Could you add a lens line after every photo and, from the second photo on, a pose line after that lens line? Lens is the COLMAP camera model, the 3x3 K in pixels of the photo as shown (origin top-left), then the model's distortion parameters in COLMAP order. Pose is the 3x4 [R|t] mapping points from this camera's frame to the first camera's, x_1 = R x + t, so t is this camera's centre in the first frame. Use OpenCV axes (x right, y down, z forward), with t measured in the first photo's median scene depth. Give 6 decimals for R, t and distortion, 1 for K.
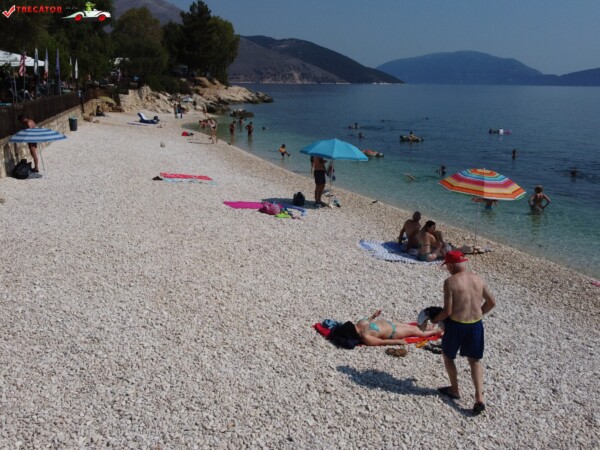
lens RADIAL K [[606.0, 0, 298.1], [0, 606.0, 225.3], [0, 0, 1]] dist [-0.006887, 0.000000]
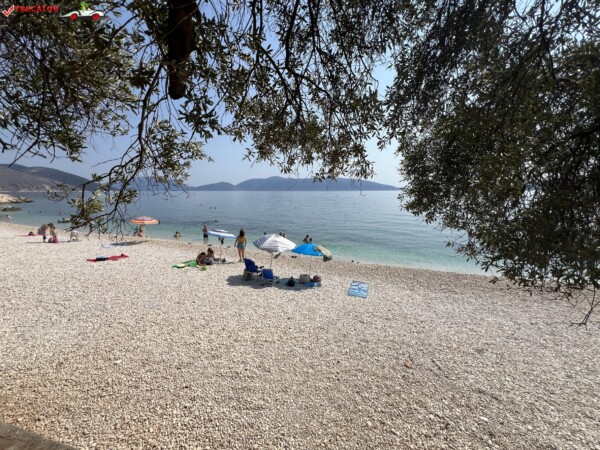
lens RADIAL K [[241.2, 0, 298.7], [0, 241.2, 225.9], [0, 0, 1]] dist [0.000804, 0.000143]
pose [[0.699634, -0.115765, 0.705060, -0.037388], [0.173504, 0.984777, -0.010477, 0.097676], [-0.693115, 0.129661, 0.709070, -0.434497]]
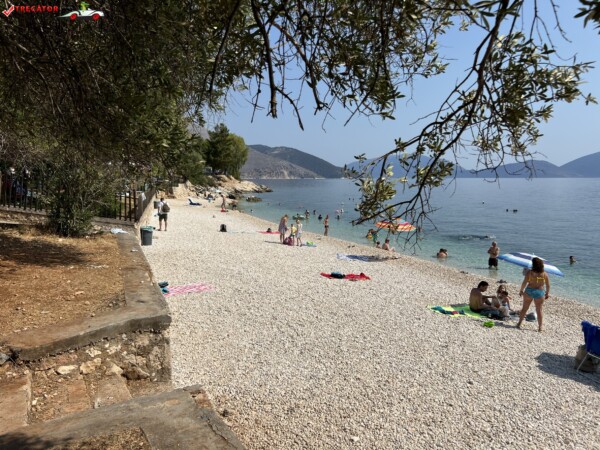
lens RADIAL K [[452.7, 0, 301.6], [0, 452.7, 225.2], [0, 0, 1]] dist [0.056126, -0.069040]
pose [[0.999452, -0.013496, 0.030221, -0.051610], [0.017221, 0.991804, -0.126600, 0.098663], [-0.028264, 0.127051, 0.991493, -0.426354]]
